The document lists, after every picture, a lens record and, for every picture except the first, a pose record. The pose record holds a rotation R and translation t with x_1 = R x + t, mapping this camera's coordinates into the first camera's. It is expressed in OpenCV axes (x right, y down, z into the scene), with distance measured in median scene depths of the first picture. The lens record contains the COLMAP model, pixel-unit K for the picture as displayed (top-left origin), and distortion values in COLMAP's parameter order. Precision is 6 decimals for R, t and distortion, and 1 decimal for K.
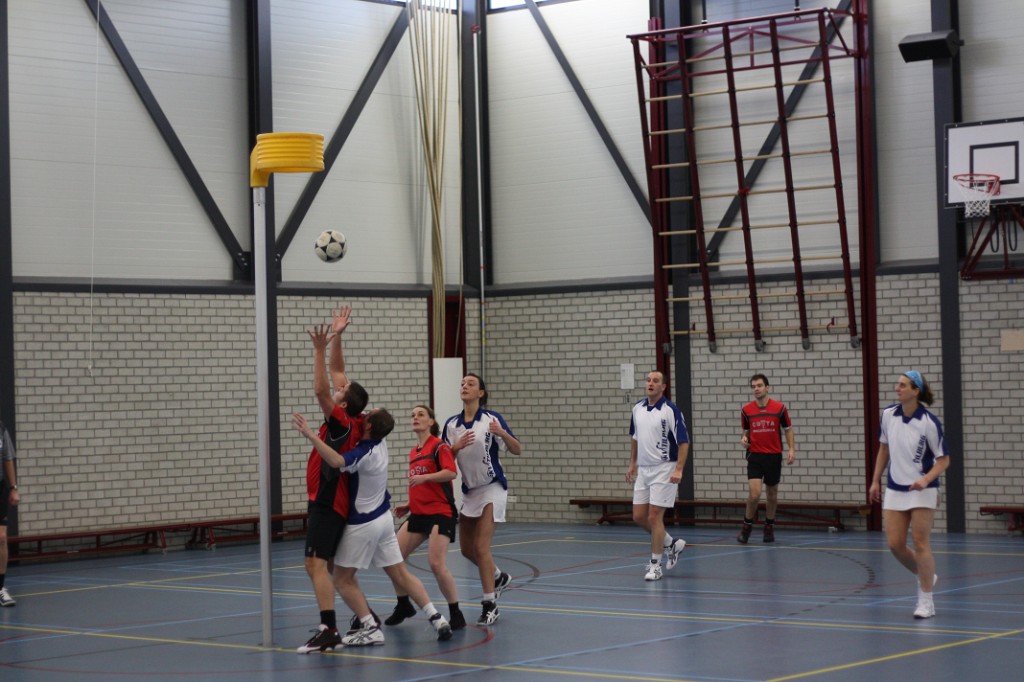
lens RADIAL K [[2378.0, 0, 512.0], [0, 2378.0, 341.0], [0, 0, 1]] dist [-0.128642, -0.095077]
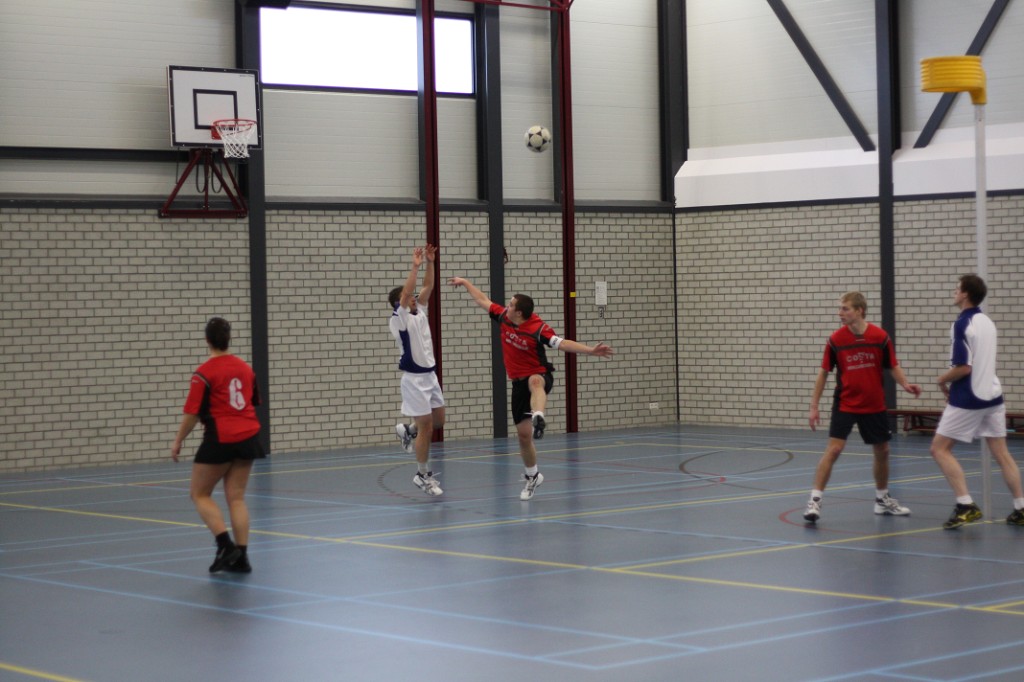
lens RADIAL K [[2385.4, 0, 498.8], [0, 2385.4, 354.9], [0, 0, 1]] dist [-0.151164, 0.451800]
pose [[0.152666, -0.003055, 0.988273, -1.157085], [0.000925, 0.999995, 0.002949, 0.044696], [-0.988277, 0.000464, 0.152668, 0.988717]]
